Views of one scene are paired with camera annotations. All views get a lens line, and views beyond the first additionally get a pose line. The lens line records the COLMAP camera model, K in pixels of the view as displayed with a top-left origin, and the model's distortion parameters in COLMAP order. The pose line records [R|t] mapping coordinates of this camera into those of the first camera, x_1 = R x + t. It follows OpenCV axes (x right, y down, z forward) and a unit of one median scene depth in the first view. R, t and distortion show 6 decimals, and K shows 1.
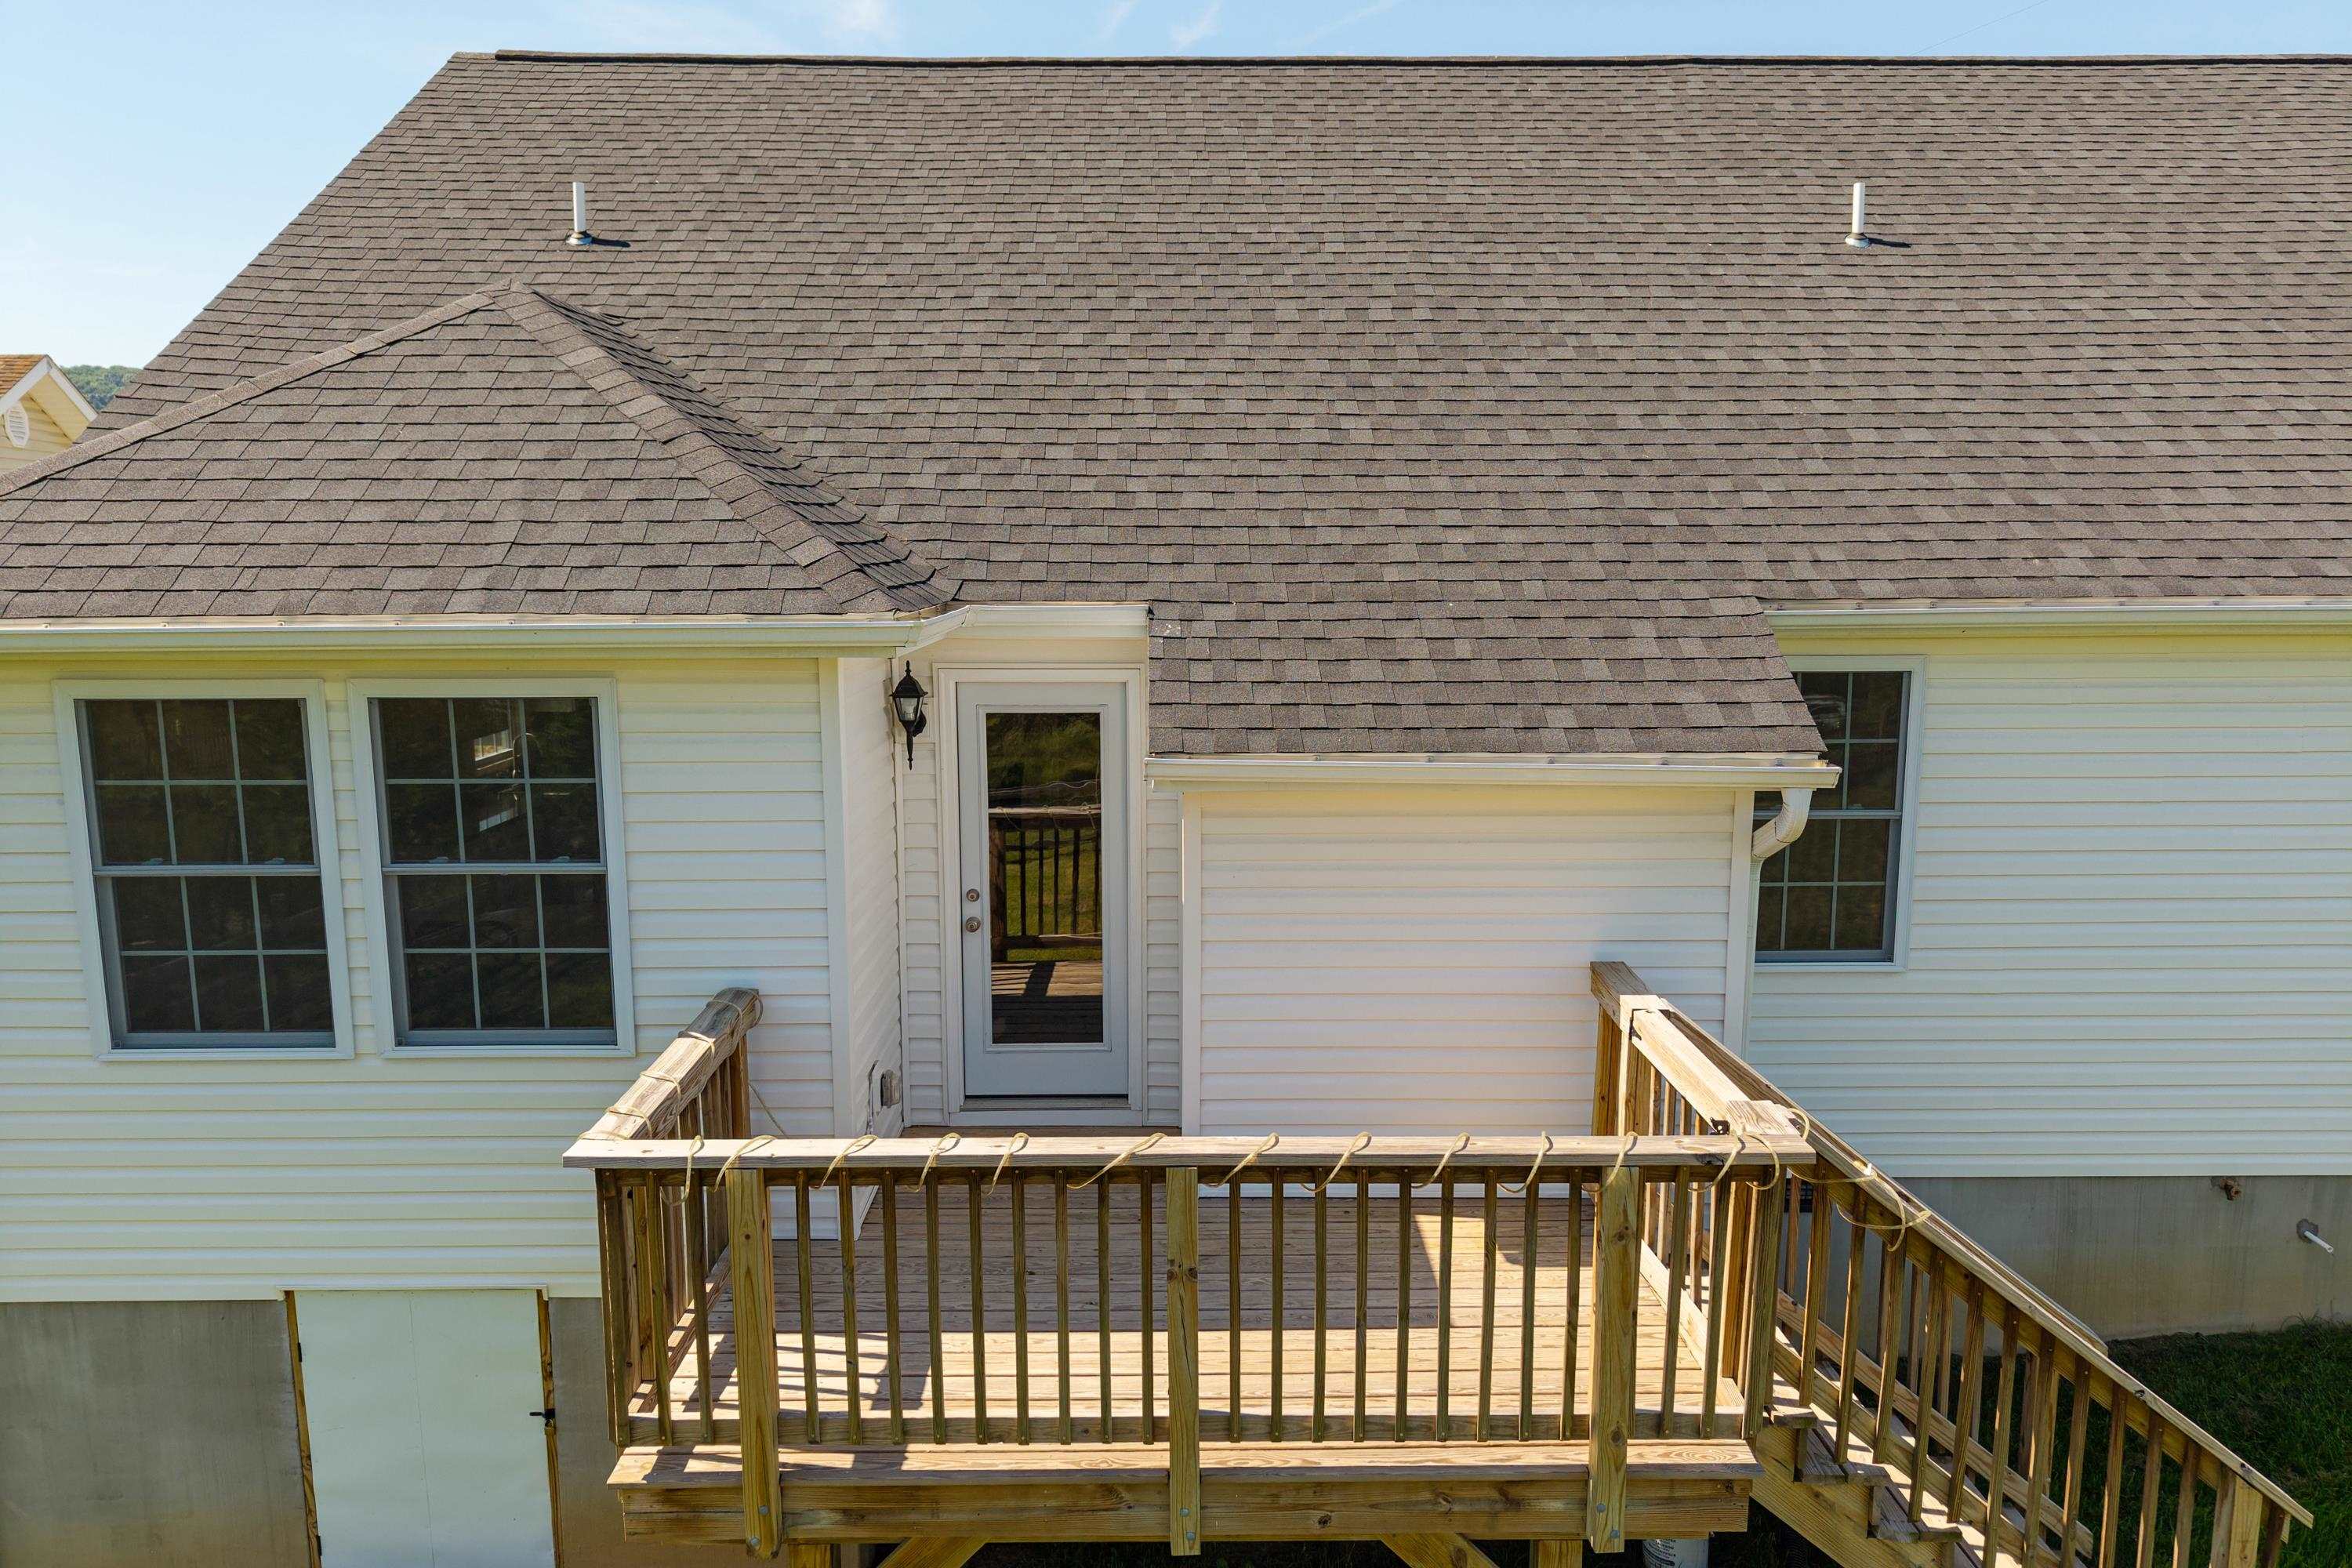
lens RADIAL K [[1592.2, 0, 1185.7], [0, 1592.2, 792.2], [0, 0, 1]] dist [0.001732, -0.019903]
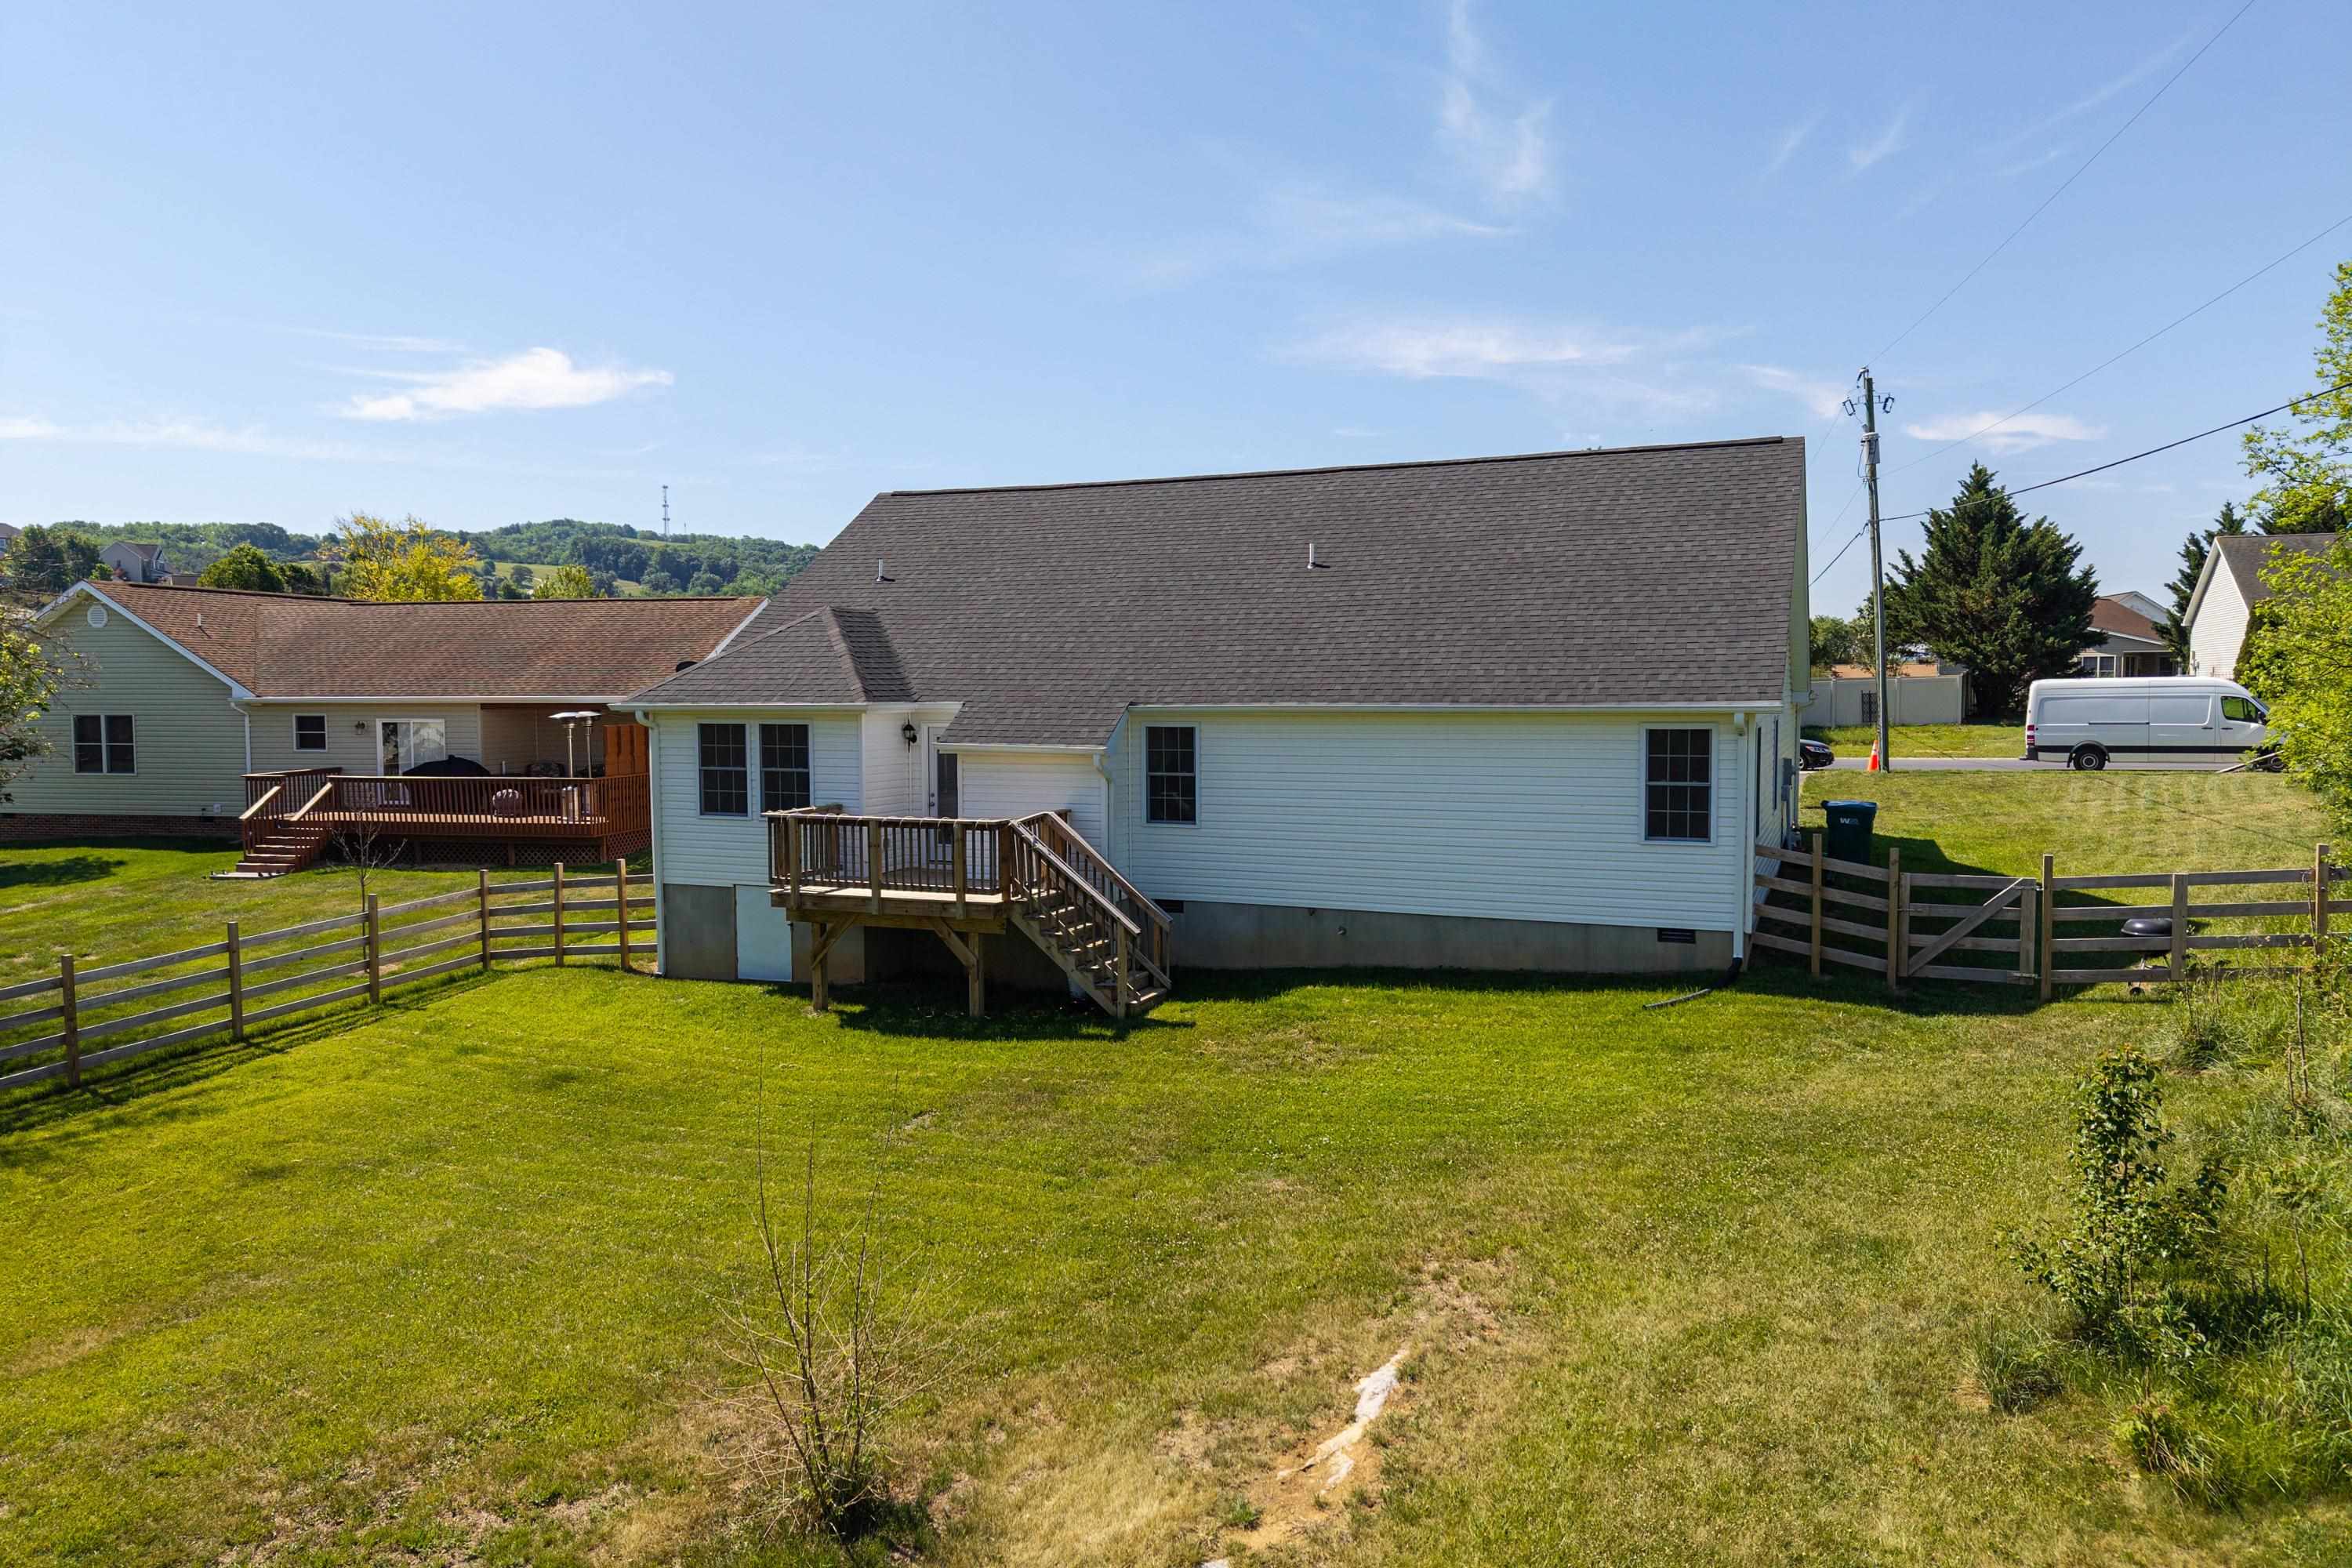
lens RADIAL K [[1593.8, 0, 1208.9], [0, 1593.8, 828.6], [0, 0, 1]] dist [0.017736, -0.004010]
pose [[0.923775, 0.033310, -0.381484, 1.819286], [-0.058811, 0.996732, -0.055381, 0.314009], [0.378393, 0.073595, 0.922715, -1.969002]]
